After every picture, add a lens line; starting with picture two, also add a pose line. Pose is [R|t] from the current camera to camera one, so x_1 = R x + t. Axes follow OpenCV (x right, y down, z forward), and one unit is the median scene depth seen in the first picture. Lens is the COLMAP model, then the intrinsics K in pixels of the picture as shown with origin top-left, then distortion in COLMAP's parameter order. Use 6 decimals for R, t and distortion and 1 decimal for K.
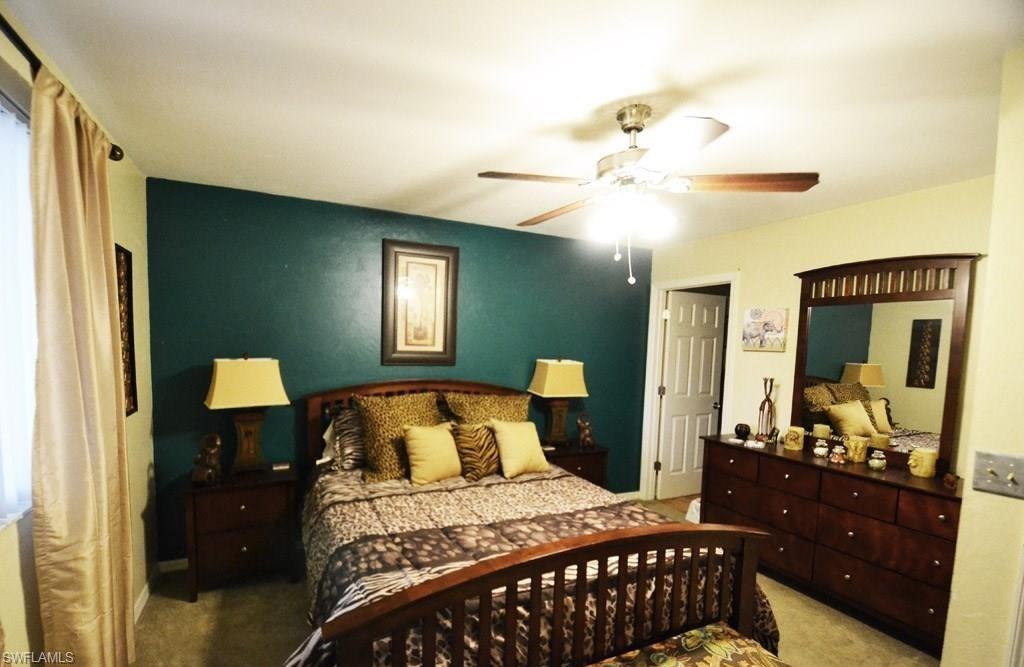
lens RADIAL K [[459.5, 0, 485.9], [0, 459.5, 375.0], [0, 0, 1]] dist [0.003126, -0.014946]
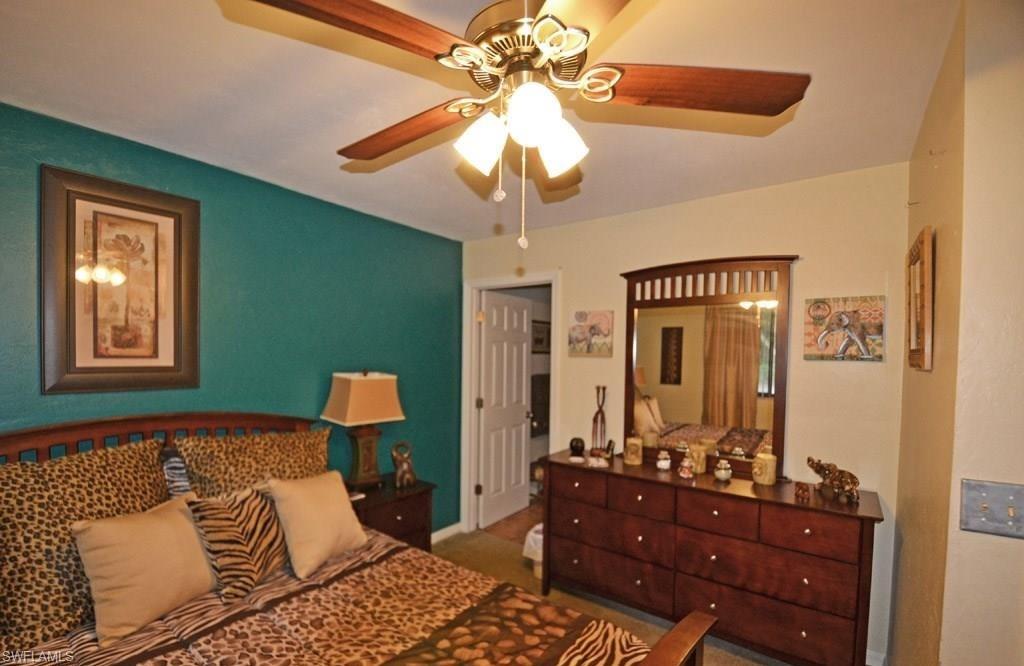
lens RADIAL K [[459.5, 0, 485.9], [0, 459.5, 374.5], [0, 0, 1]] dist [0.003126, -0.014946]
pose [[0.891585, -0.034712, 0.451520, -0.000256], [0.042243, 0.999086, -0.006605, -0.020715], [-0.450878, 0.024963, 0.892237, 0.294745]]
